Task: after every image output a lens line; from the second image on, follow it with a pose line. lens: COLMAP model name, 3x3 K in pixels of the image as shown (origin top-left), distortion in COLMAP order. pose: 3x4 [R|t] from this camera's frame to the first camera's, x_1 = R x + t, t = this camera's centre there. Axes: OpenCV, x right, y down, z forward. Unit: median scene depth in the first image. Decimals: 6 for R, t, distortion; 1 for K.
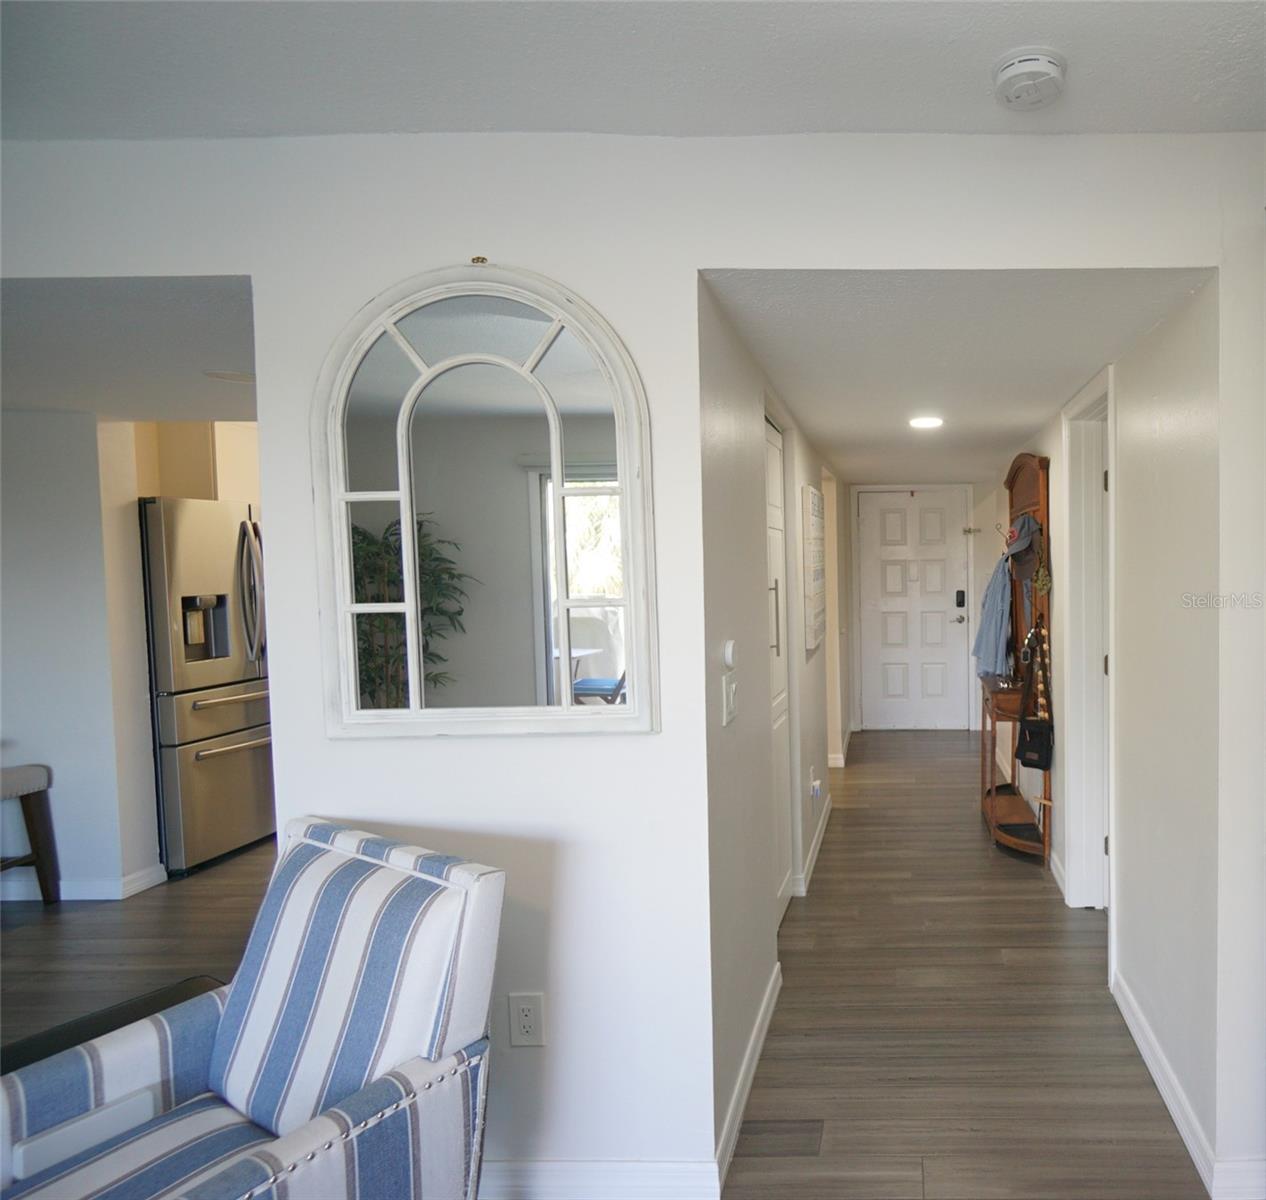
lens RADIAL K [[795.9, 0, 633.0], [0, 795.9, 600.0], [0, 0, 1]] dist [-0.006158, -0.001328]
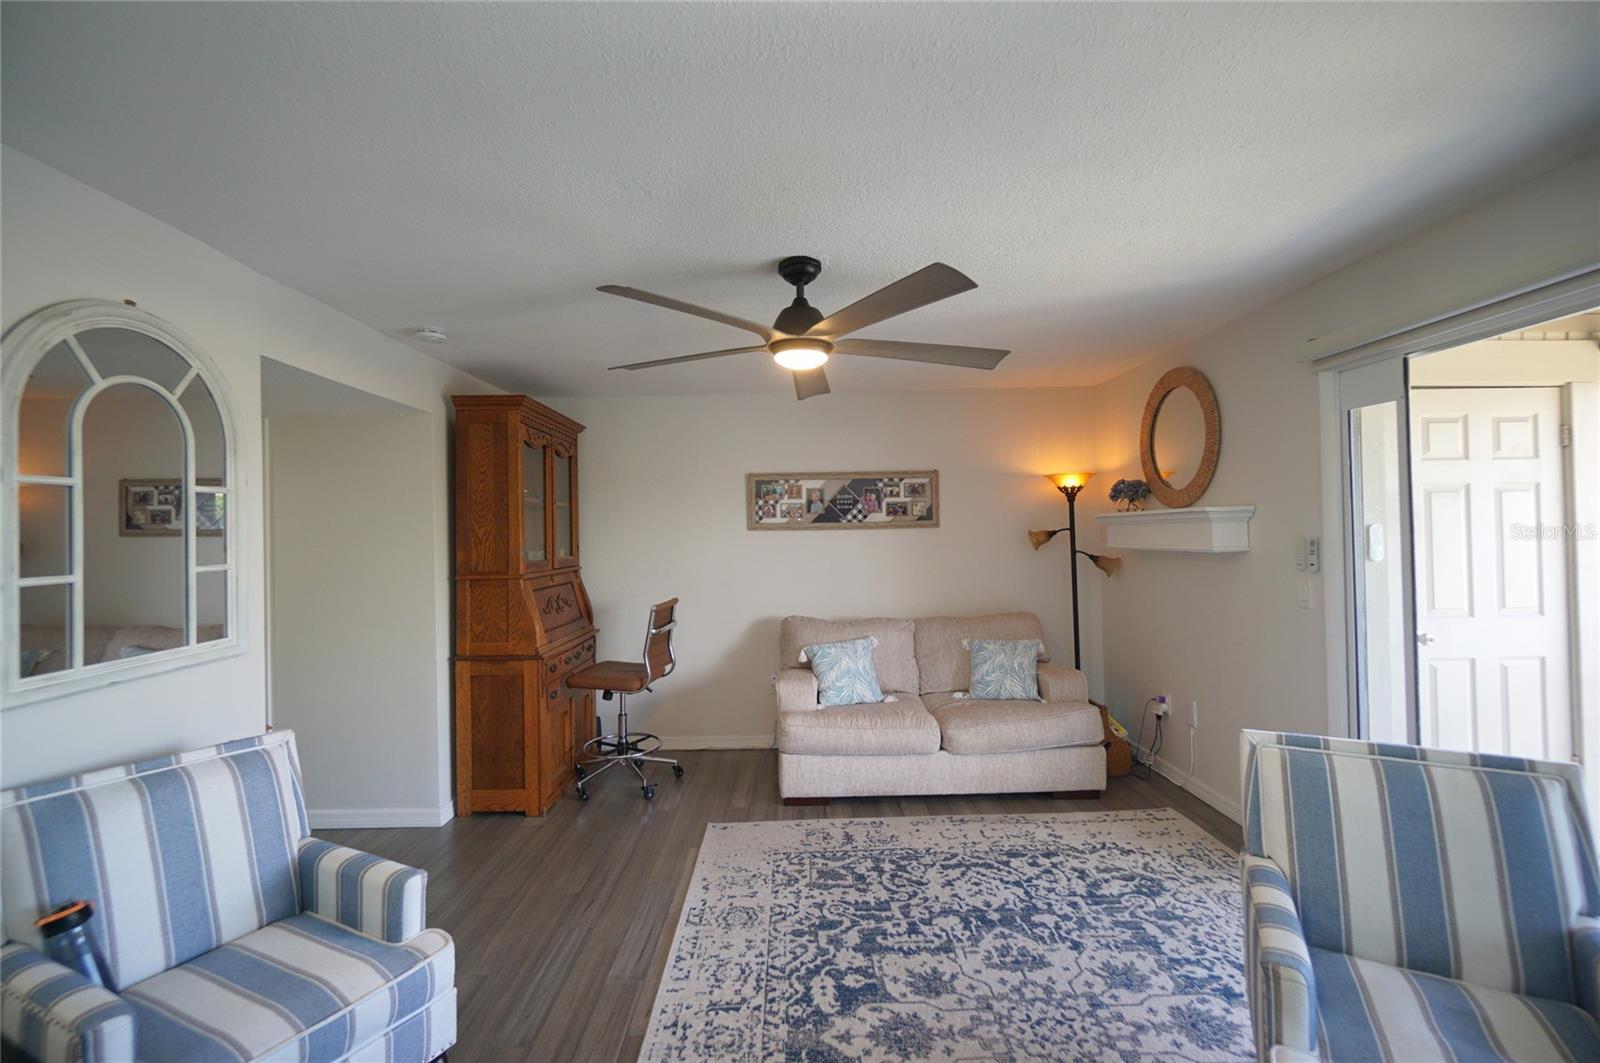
lens RADIAL K [[701.0, 0, 797.8], [0, 701.0, 524.5], [0, 0, 1]] dist [-0.002611, -0.000159]
pose [[0.012225, 0.019910, 0.999727, -1.465460], [0.062823, 0.997811, -0.020640, 0.020272], [-0.997950, 0.063059, 0.010948, -0.069037]]
